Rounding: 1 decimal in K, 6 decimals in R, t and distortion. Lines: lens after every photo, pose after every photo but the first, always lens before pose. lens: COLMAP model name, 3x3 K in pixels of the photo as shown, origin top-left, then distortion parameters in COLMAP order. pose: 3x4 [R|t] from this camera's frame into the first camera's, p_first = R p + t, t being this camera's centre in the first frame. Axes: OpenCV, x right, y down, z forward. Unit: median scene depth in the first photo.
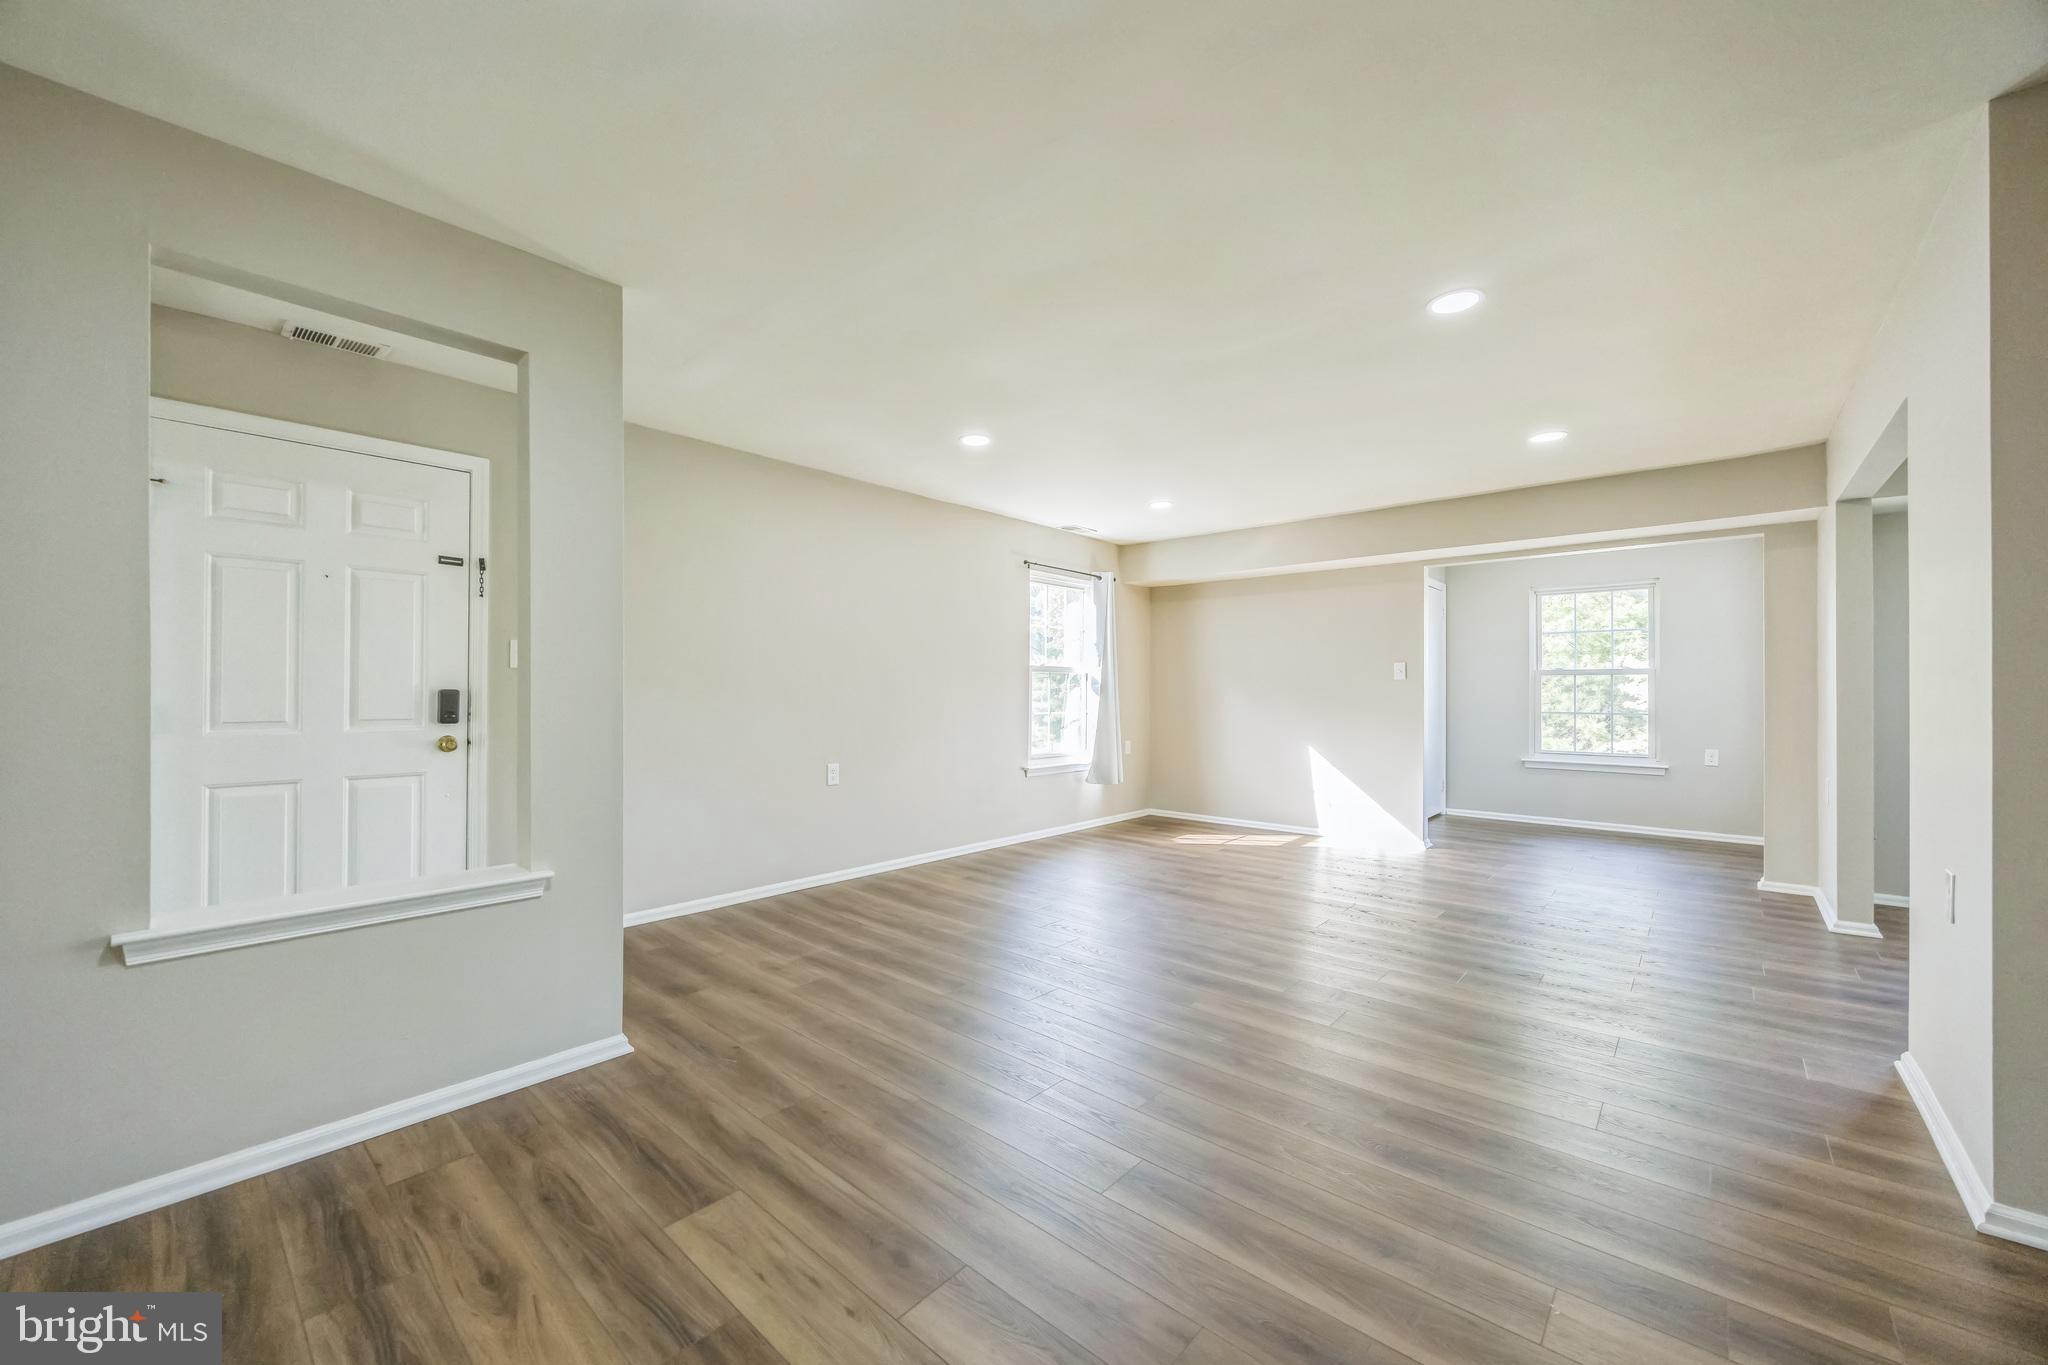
lens RADIAL K [[774.8, 0, 1035.6], [0, 774.8, 688.8], [0, 0, 1]] dist [-0.002809, 0.000465]
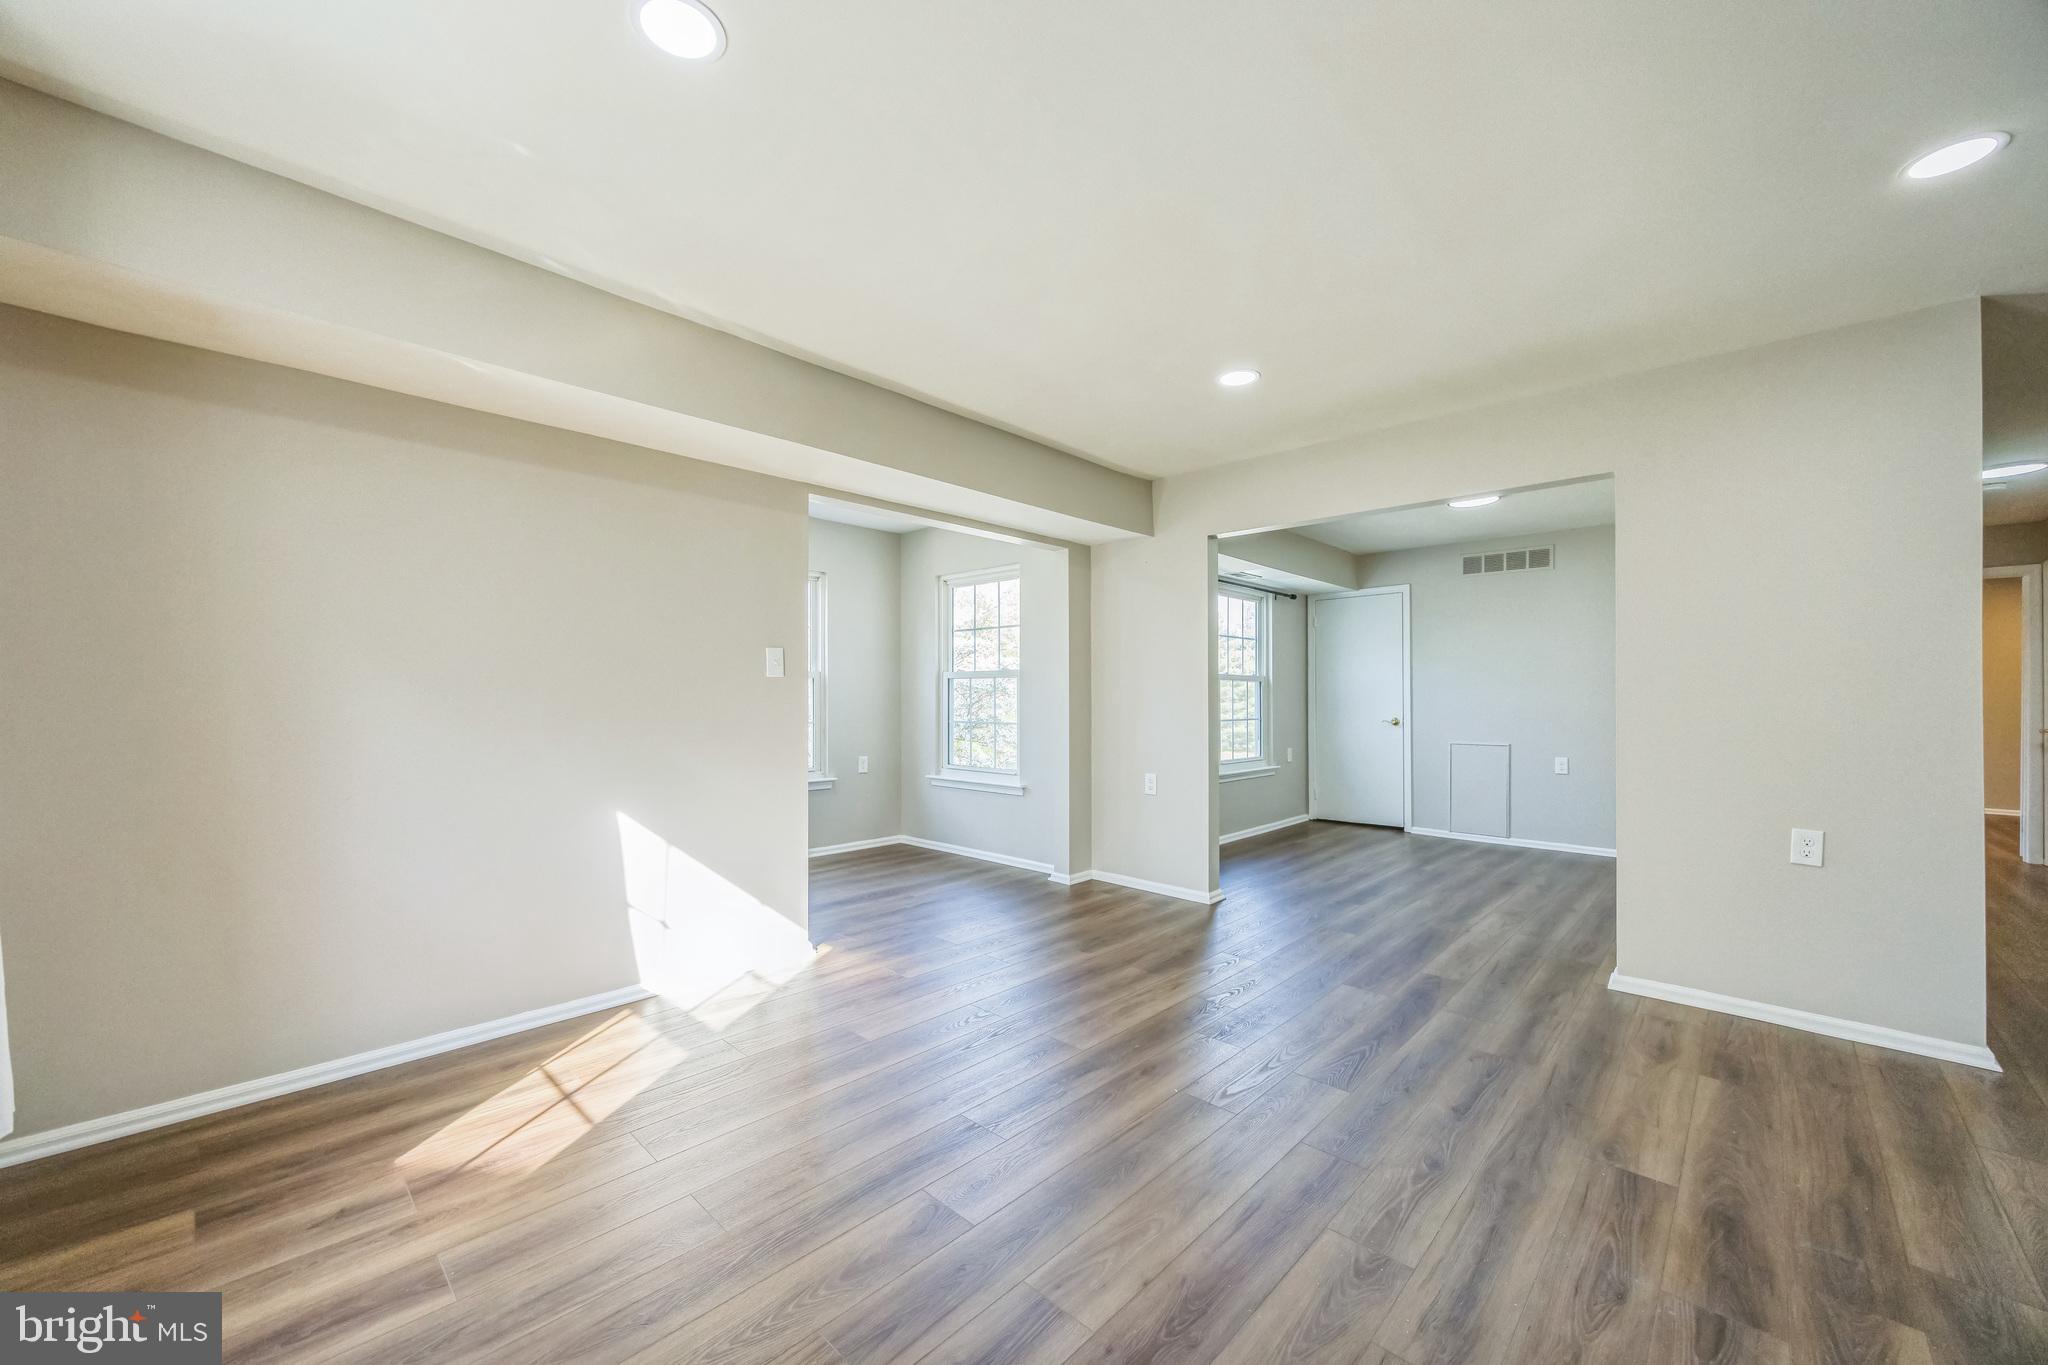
lens RADIAL K [[774.8, 0, 1011.6], [0, 774.8, 696.2], [0, 0, 1]] dist [-0.002809, 0.000465]
pose [[0.069853, -0.002199, 0.997555, -0.098729], [-0.003588, 0.999991, 0.002456, 0.000404], [-0.997551, -0.003751, 0.069845, 0.764374]]
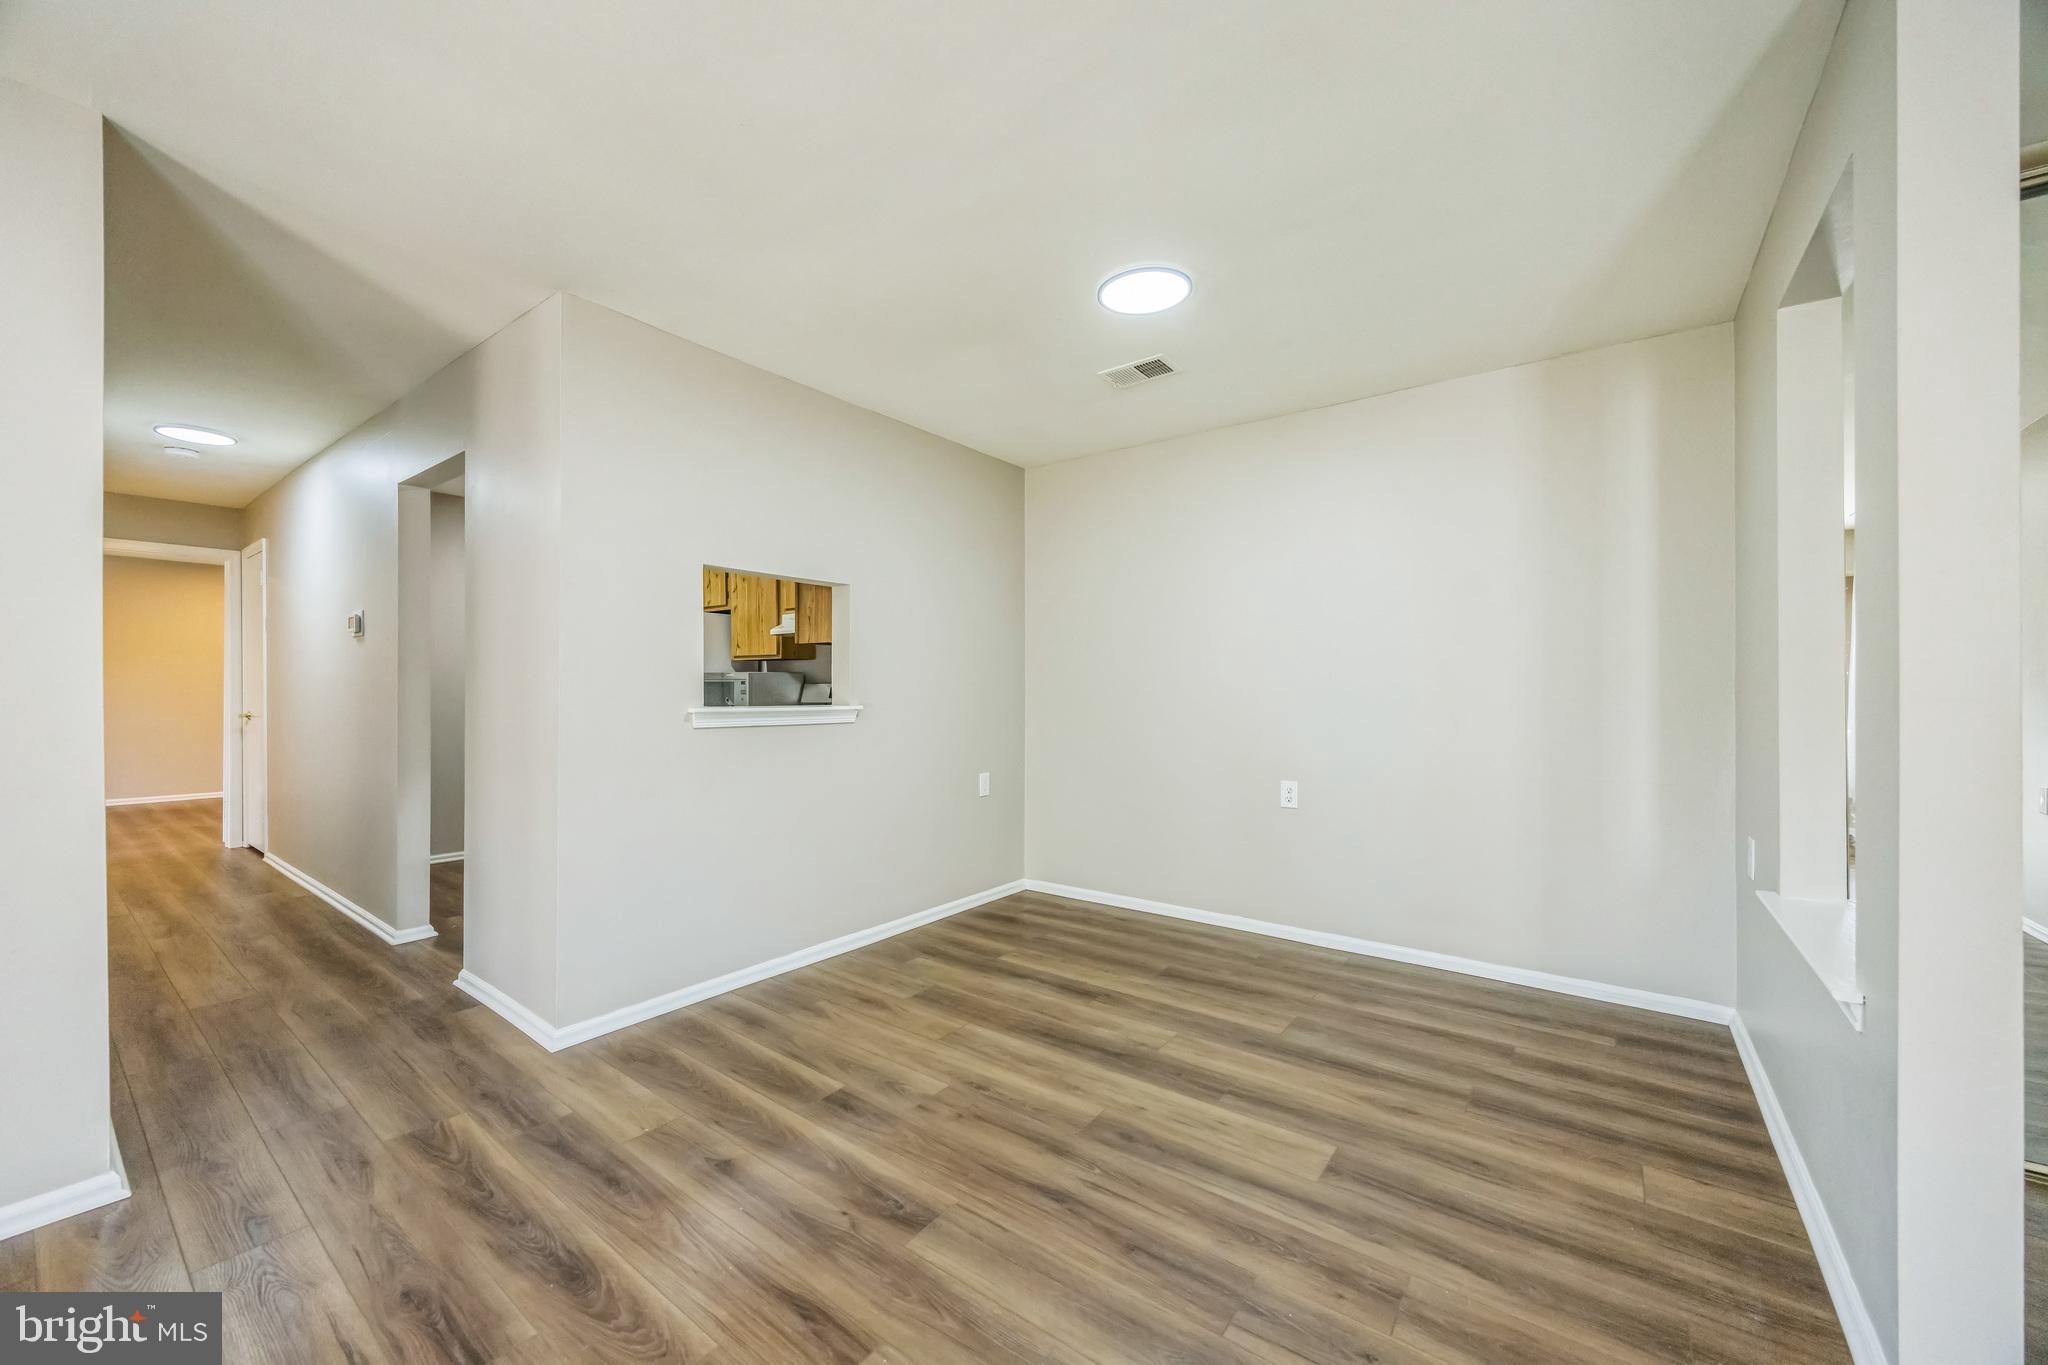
lens RADIAL K [[774.8, 0, 1022.0], [0, 774.8, 689.5], [0, 0, 1]] dist [-0.002809, 0.000465]
pose [[-0.998291, -0.005067, -0.058218, 0.019833], [-0.005261, 0.999981, 0.003178, -0.000852], [0.058201, 0.003479, -0.998299, 0.587522]]
